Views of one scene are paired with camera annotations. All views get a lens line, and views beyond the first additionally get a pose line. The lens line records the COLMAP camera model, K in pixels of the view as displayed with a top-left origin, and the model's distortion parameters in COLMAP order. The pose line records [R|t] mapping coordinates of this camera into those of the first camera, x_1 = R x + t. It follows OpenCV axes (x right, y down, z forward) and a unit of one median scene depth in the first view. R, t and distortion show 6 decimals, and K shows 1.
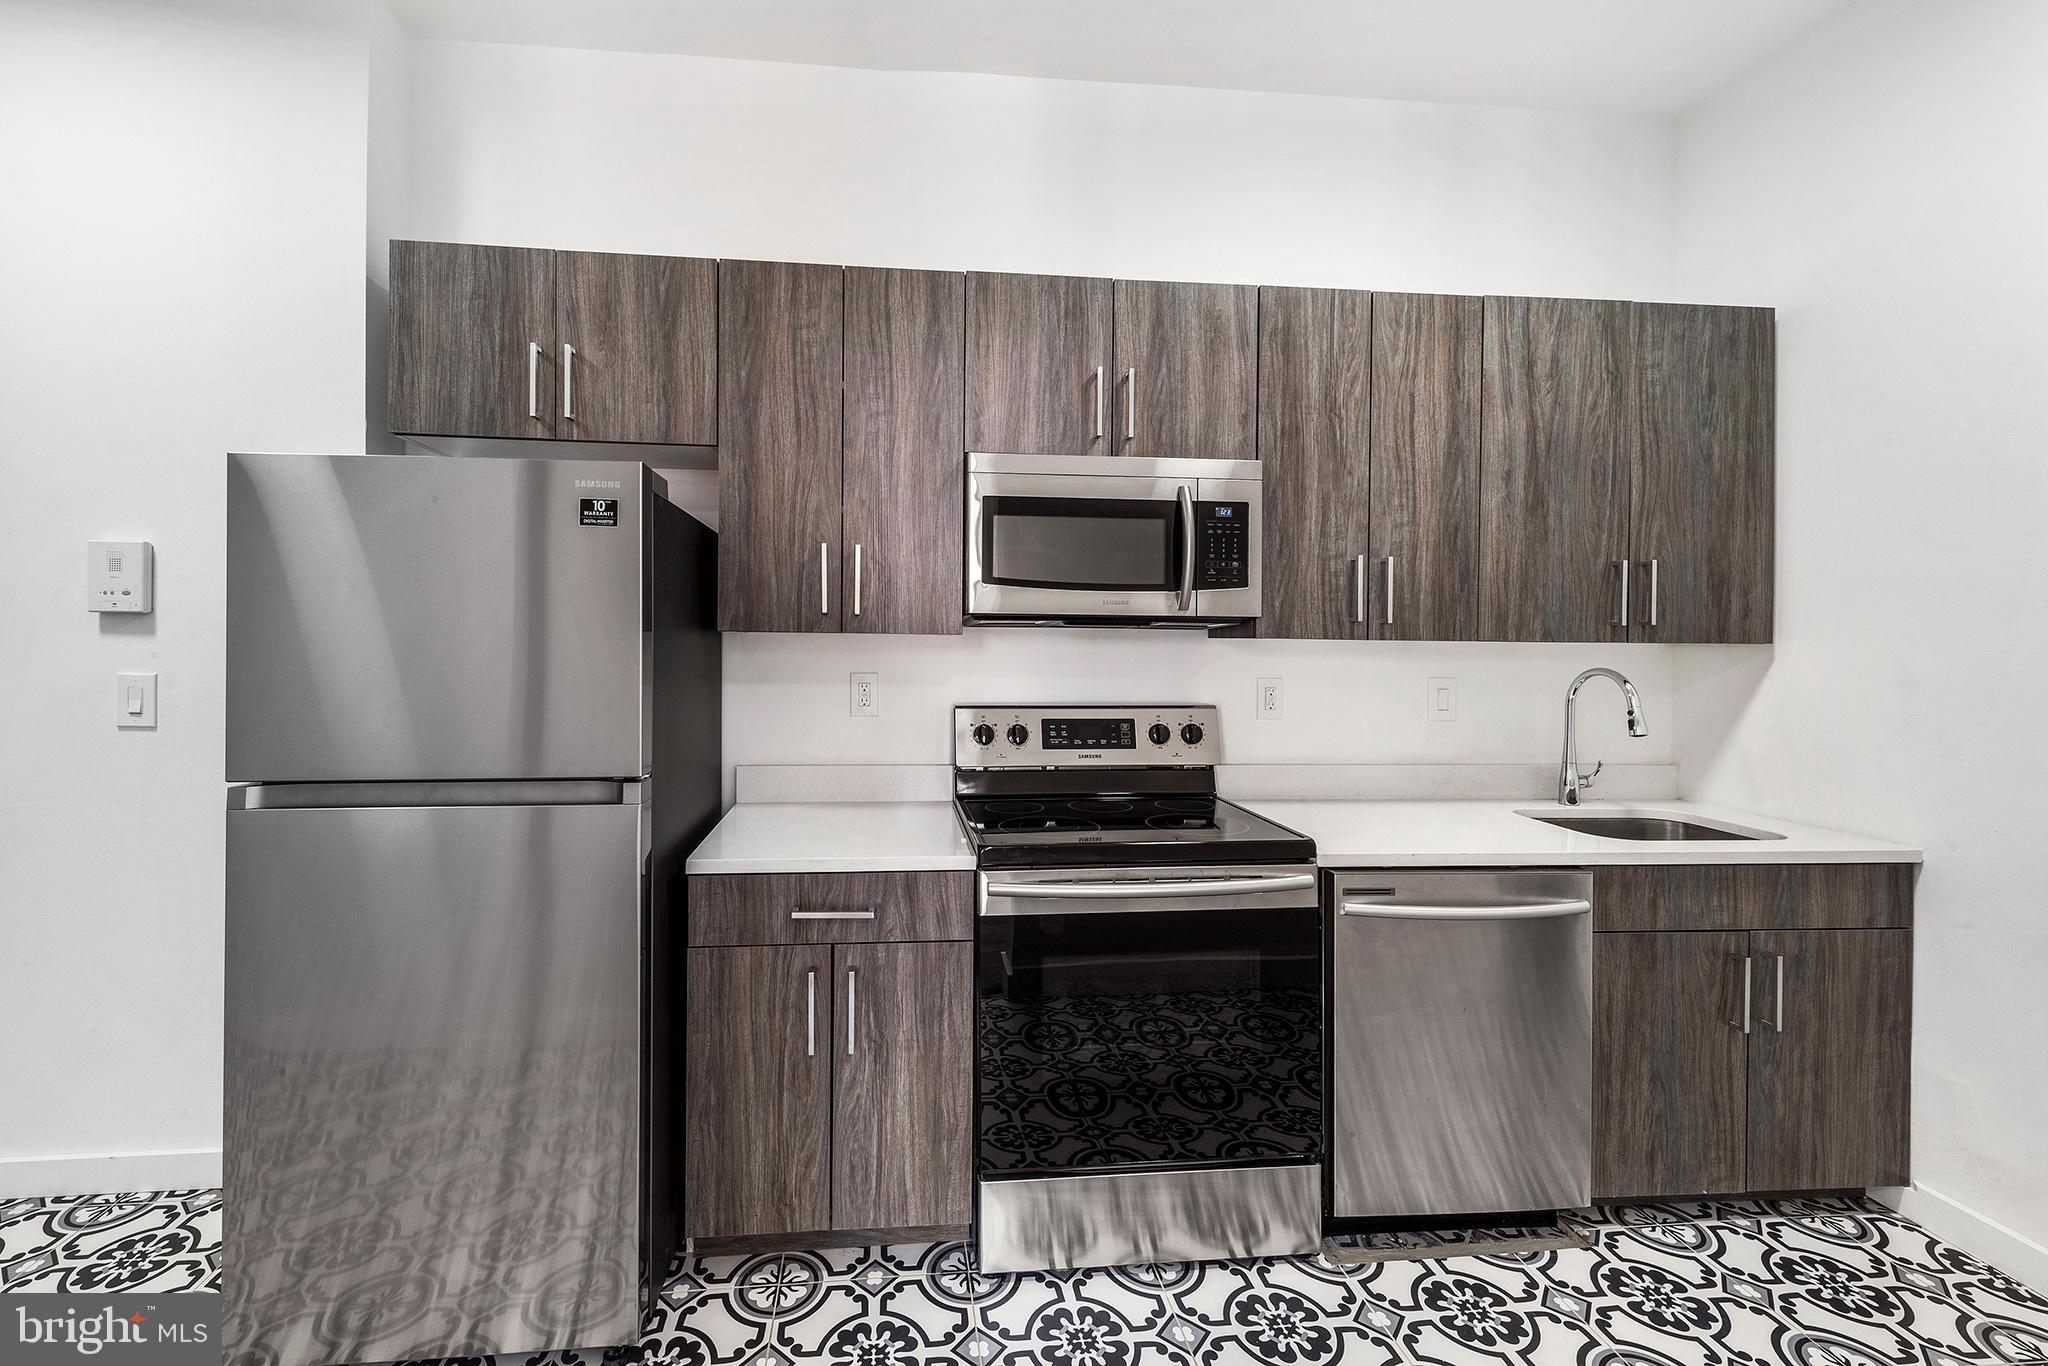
lens RADIAL K [[876.6, 0, 1024.5], [0, 876.6, 647.9], [0, 0, 1]] dist [-0.011543, 0.000216]
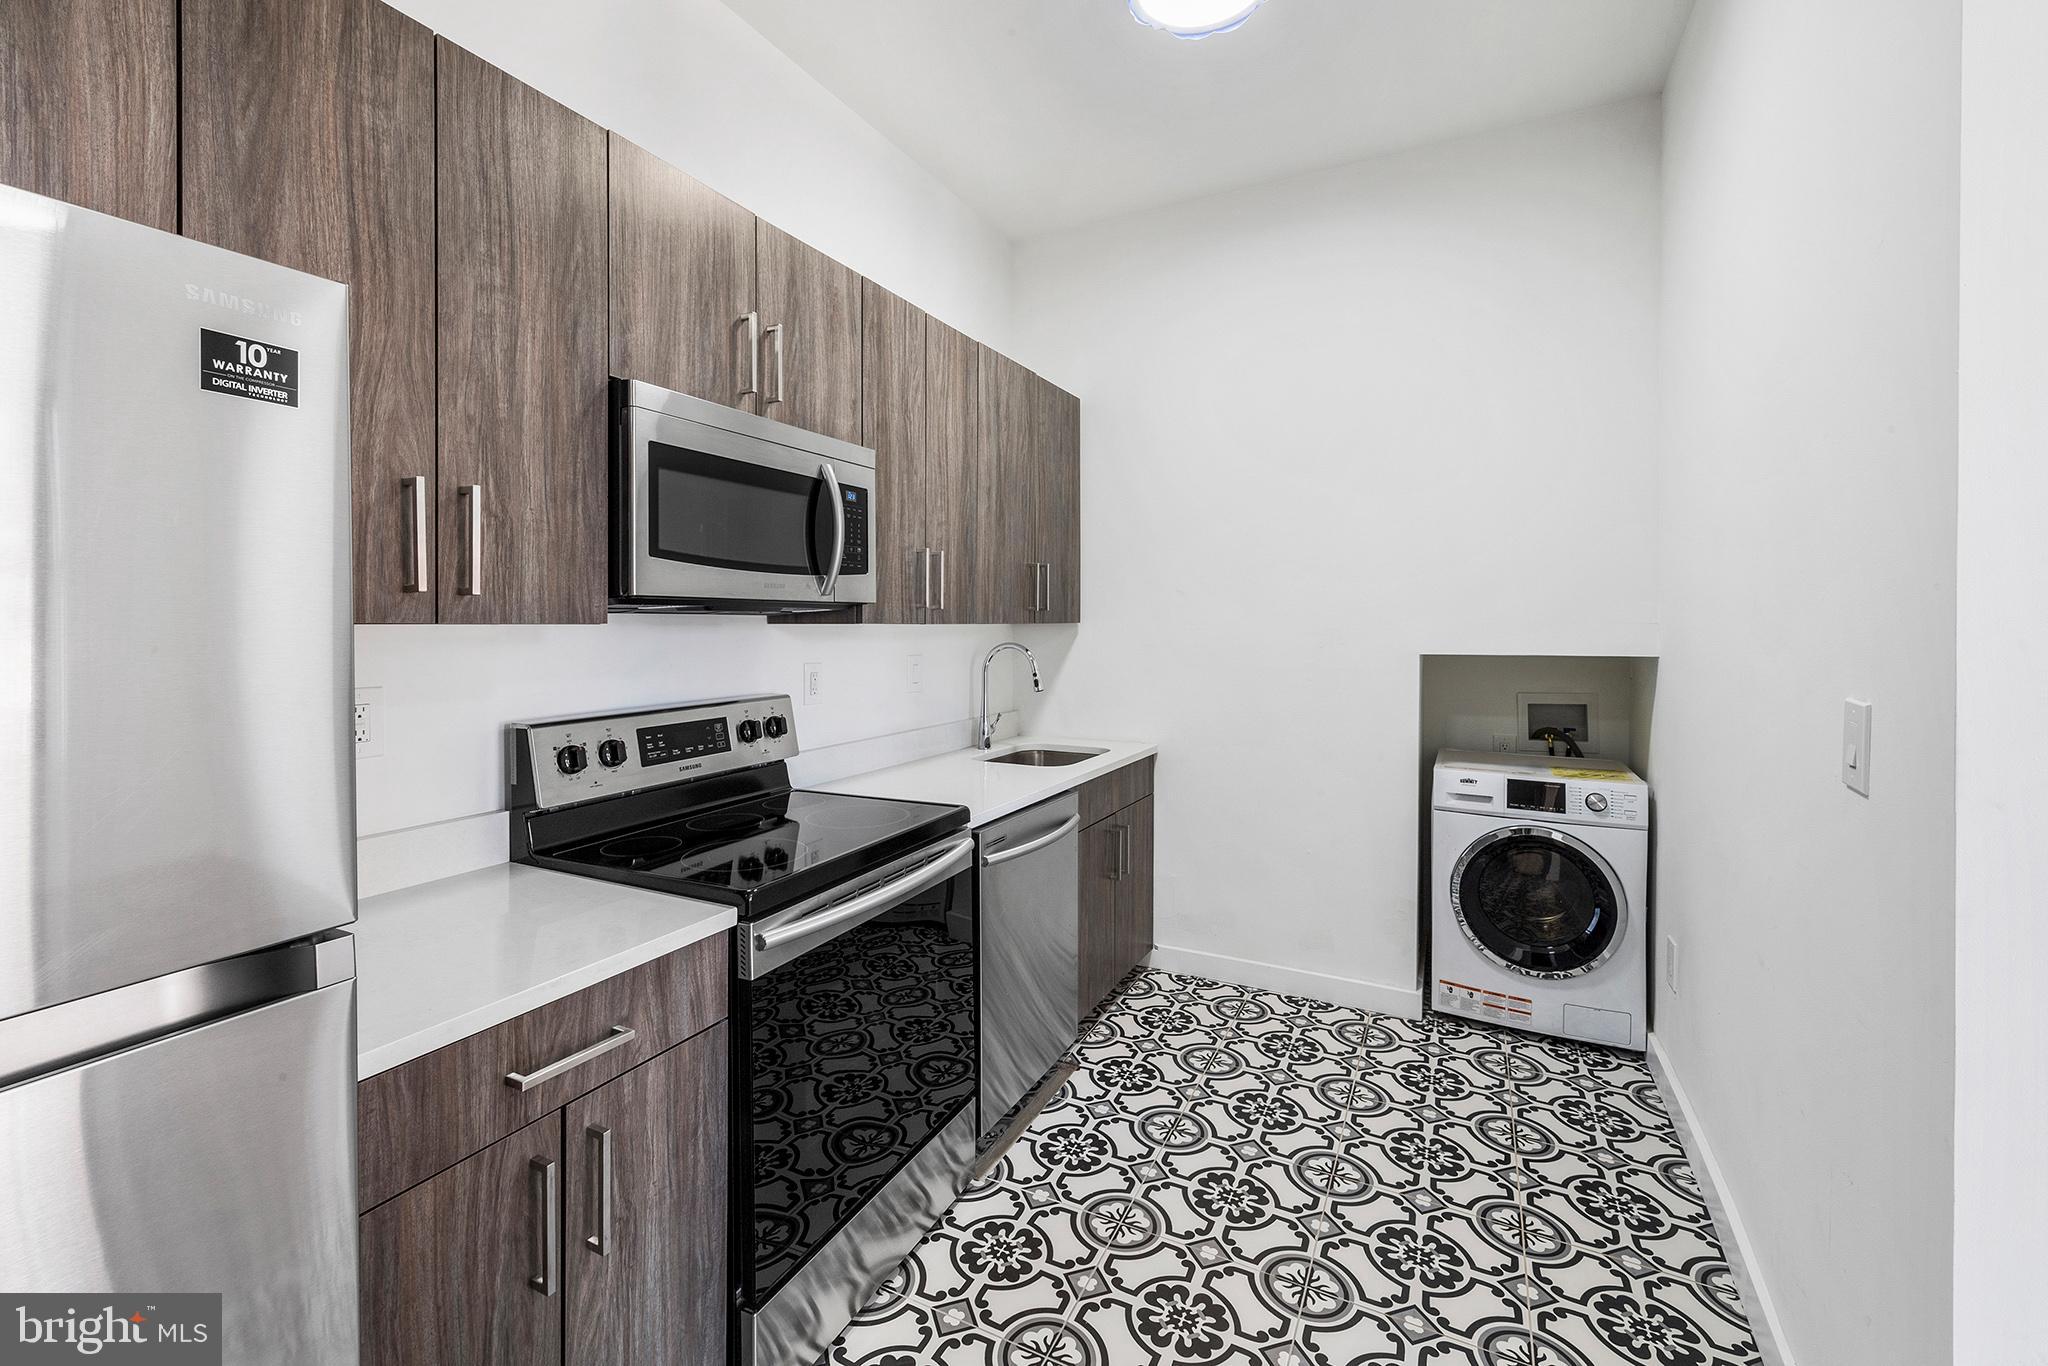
lens RADIAL K [[862.9, 0, 1022.8], [0, 862.9, 624.2], [0, 0, 1]] dist [-0.016658, -0.000398]
pose [[0.530289, -0.013437, 0.847711, -0.486115], [0.014507, 0.999872, 0.006774, -0.014730], [-0.847693, 0.008706, 0.530416, 0.318945]]
